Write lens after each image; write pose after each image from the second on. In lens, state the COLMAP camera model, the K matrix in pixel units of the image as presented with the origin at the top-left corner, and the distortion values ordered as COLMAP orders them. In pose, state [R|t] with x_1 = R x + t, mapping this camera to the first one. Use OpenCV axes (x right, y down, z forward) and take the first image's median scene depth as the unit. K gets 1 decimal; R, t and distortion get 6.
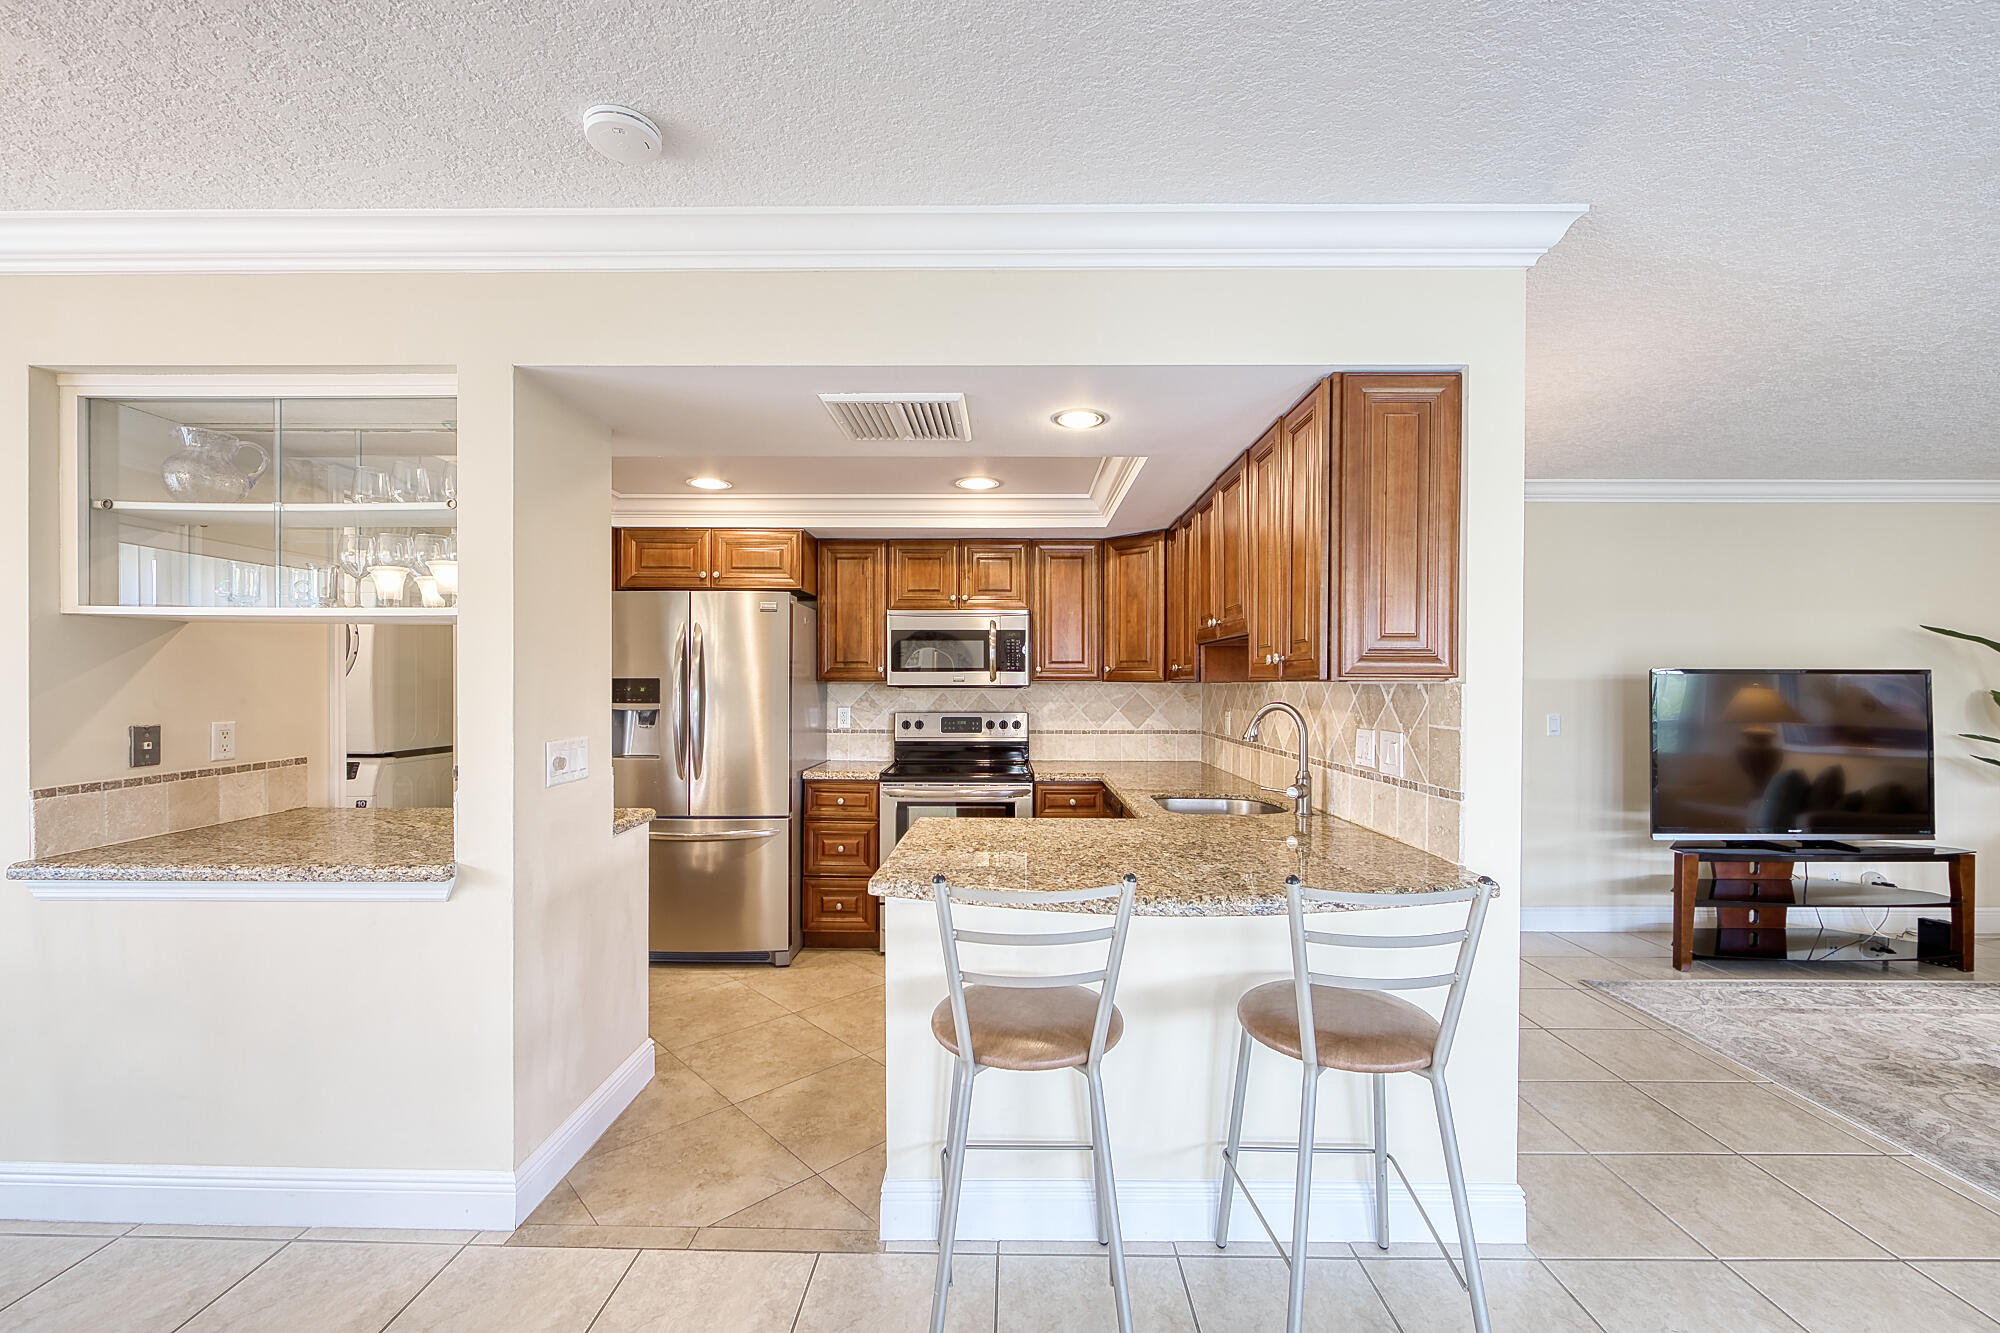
lens RADIAL K [[790.3, 0, 1001.2], [0, 790.3, 686.2], [0, 0, 1]] dist [-0.006055, 0.000384]
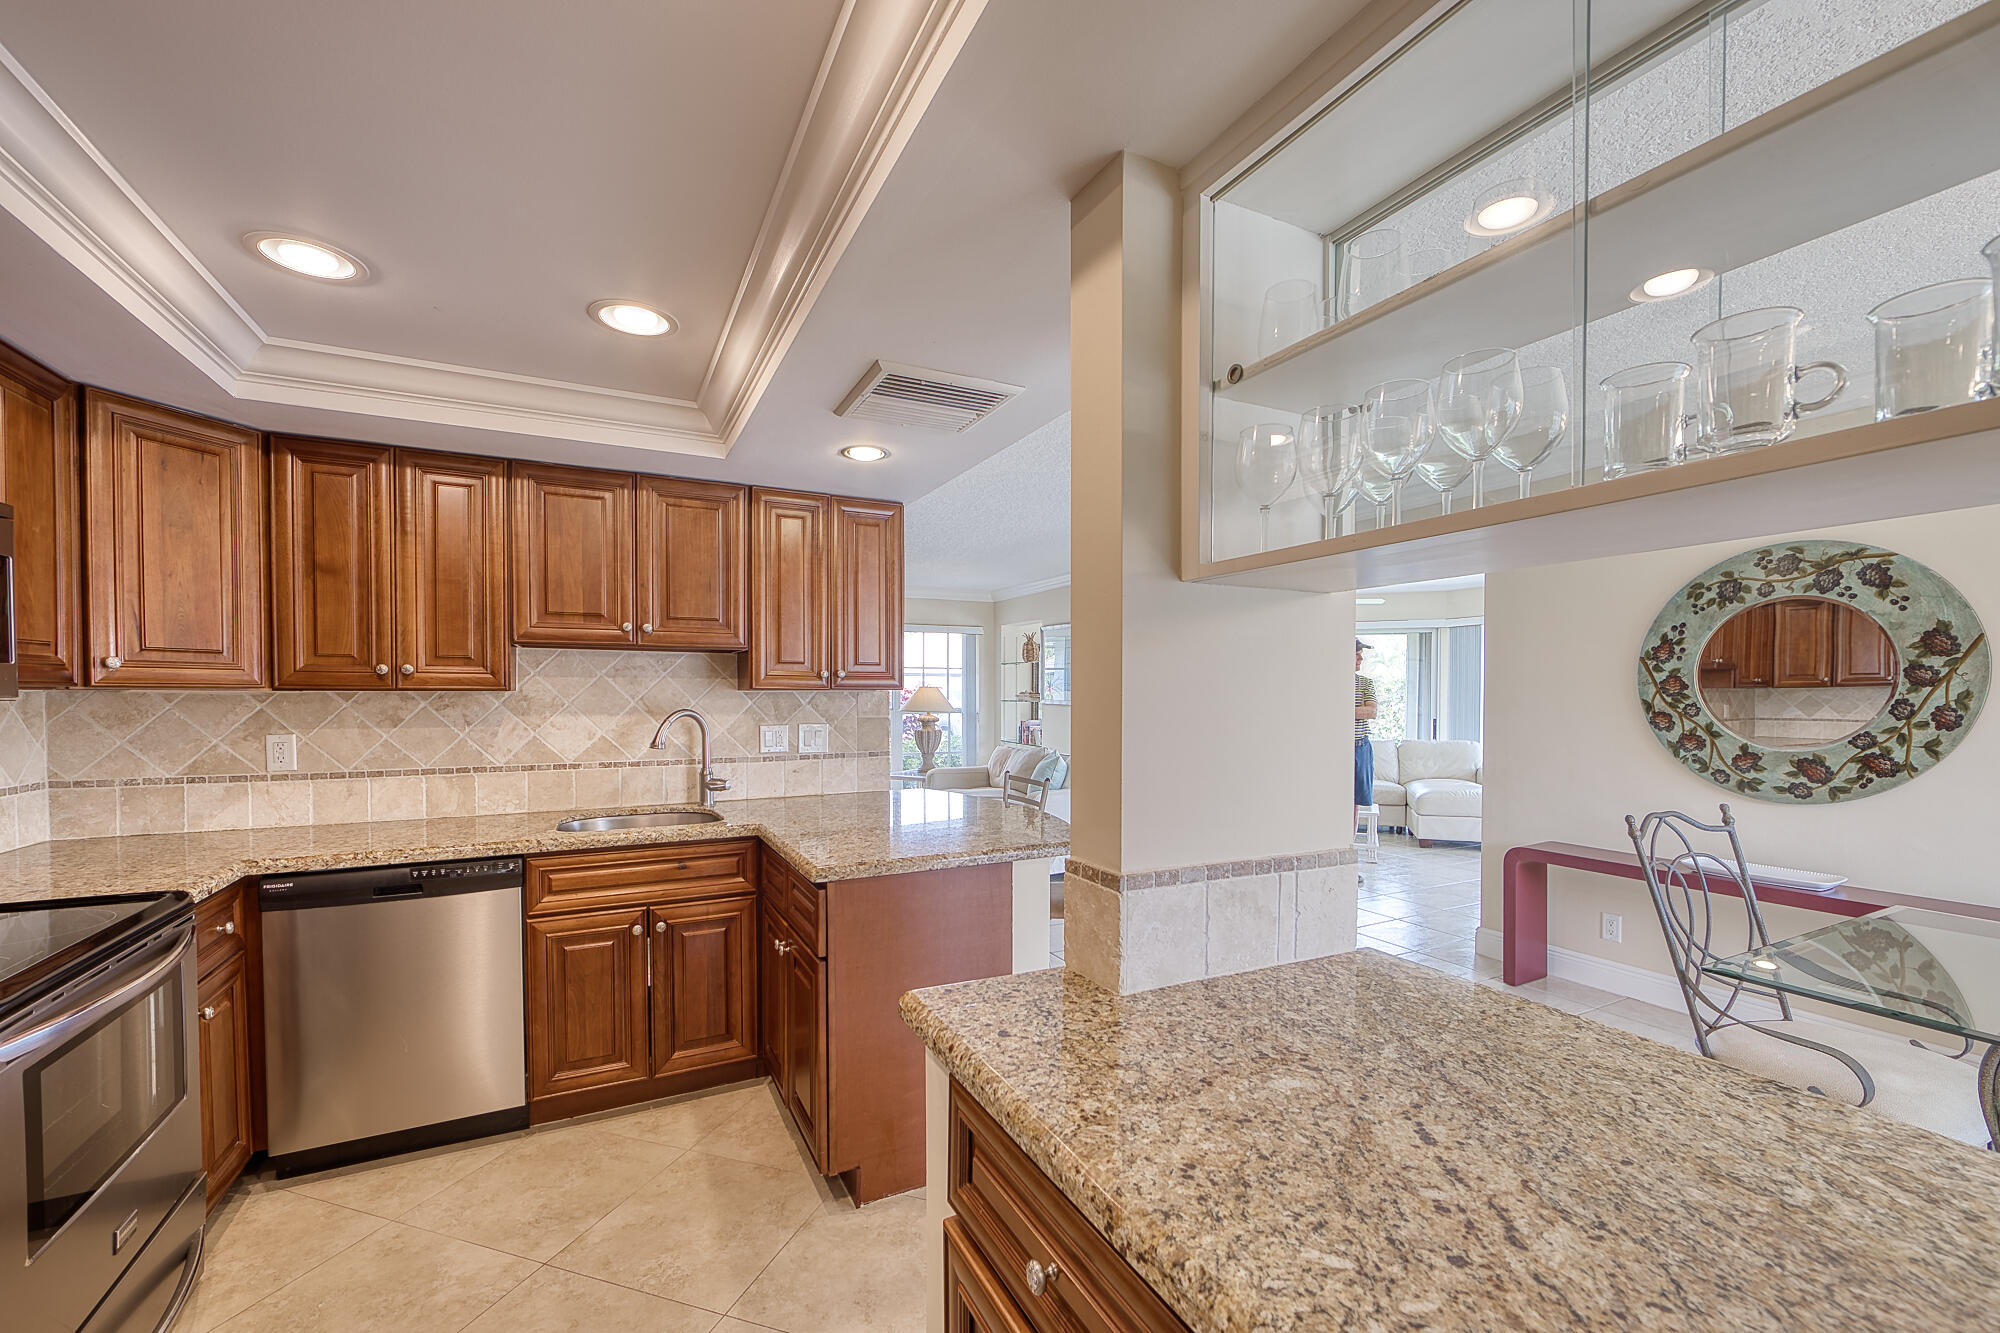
lens RADIAL K [[790.3, 0, 995.3], [0, 790.3, 709.0], [0, 0, 1]] dist [-0.006055, 0.000384]
pose [[-0.452418, -0.022081, 0.891533, -0.536405], [0.001741, 0.999670, 0.025643, -0.004707], [-0.891805, 0.013153, -0.452230, 0.735281]]
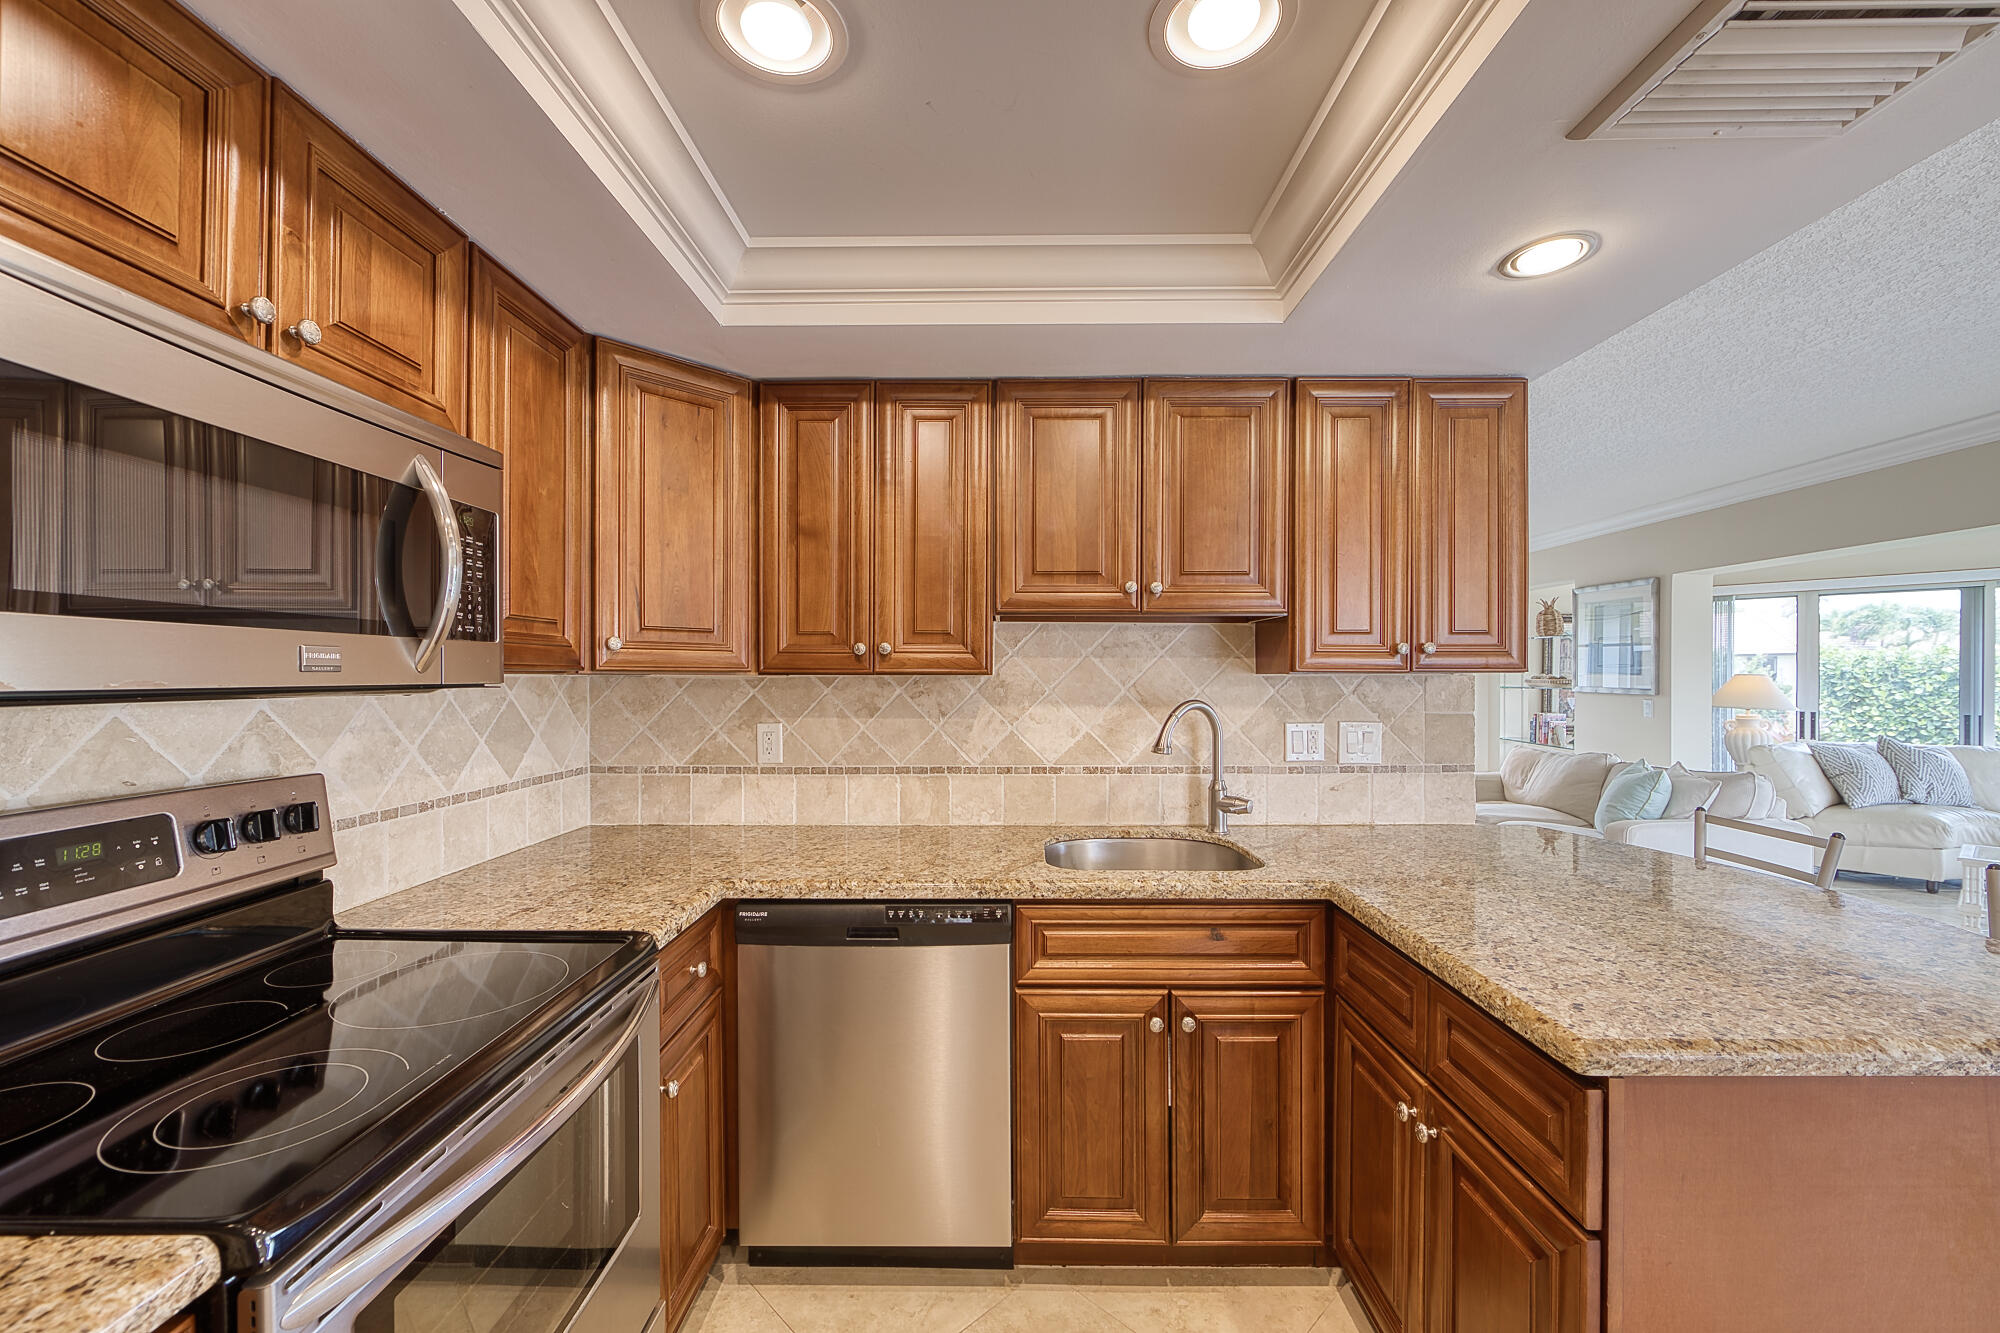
lens RADIAL K [[790.3, 0, 1009.5], [0, 790.3, 676.3], [0, 0, 1]] dist [-0.006055, 0.000384]
pose [[0.006979, -0.002470, 0.999973, -0.292662], [0.004492, 0.999987, 0.002439, -0.004044], [-0.999966, 0.004475, 0.006990, 0.781459]]
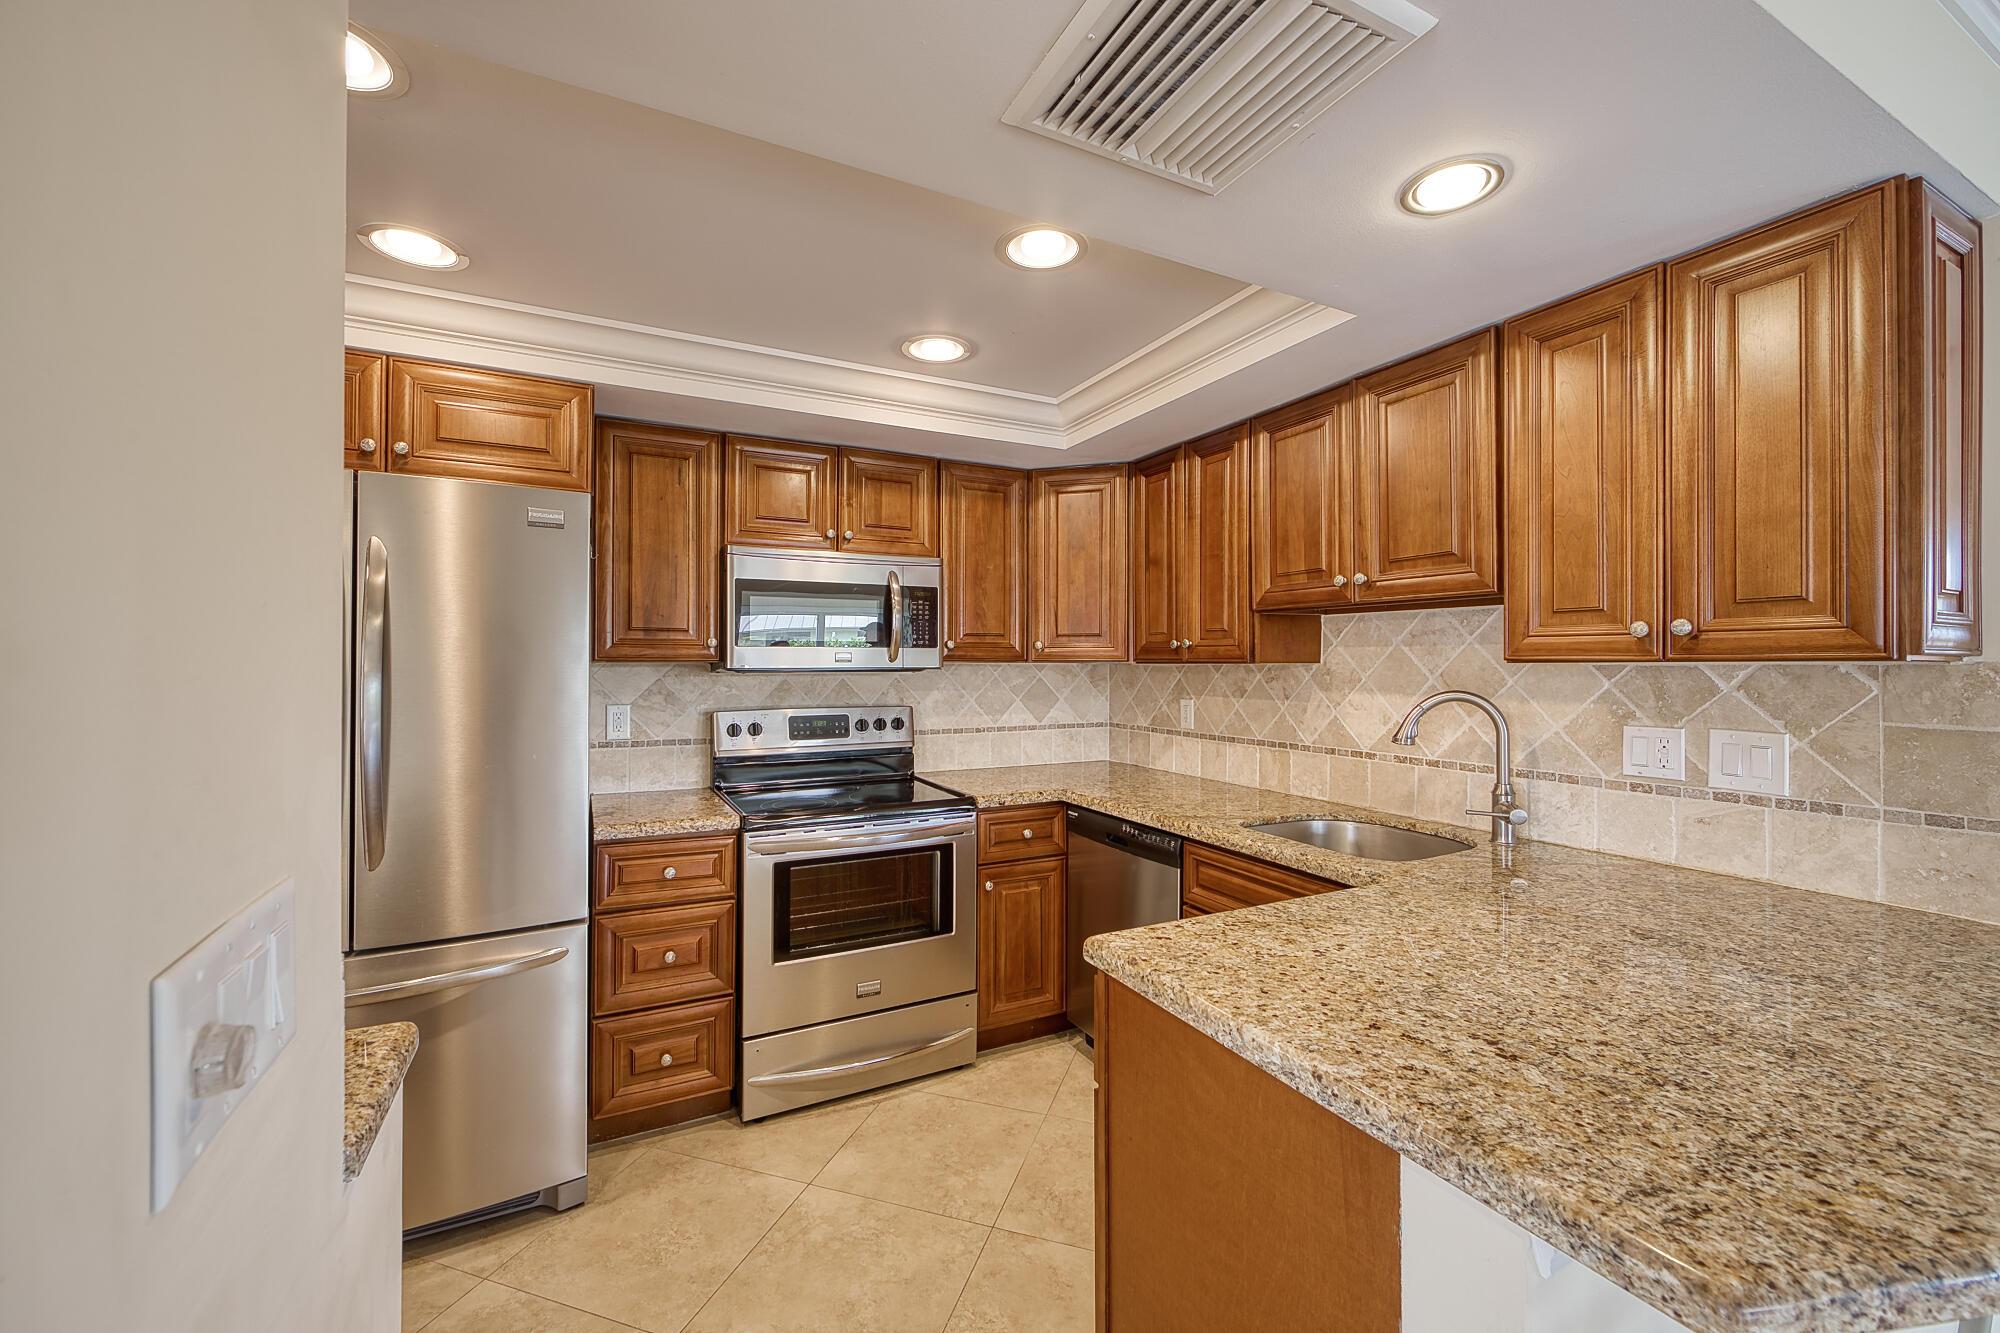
lens RADIAL K [[790.3, 0, 1005.6], [0, 790.3, 658.2], [0, 0, 1]] dist [-0.006055, 0.000384]
pose [[0.886586, 0.001782, 0.462560, -0.235205], [0.002913, 0.999951, -0.009435, -0.002605], [-0.462554, 0.009713, 0.886538, 0.357873]]
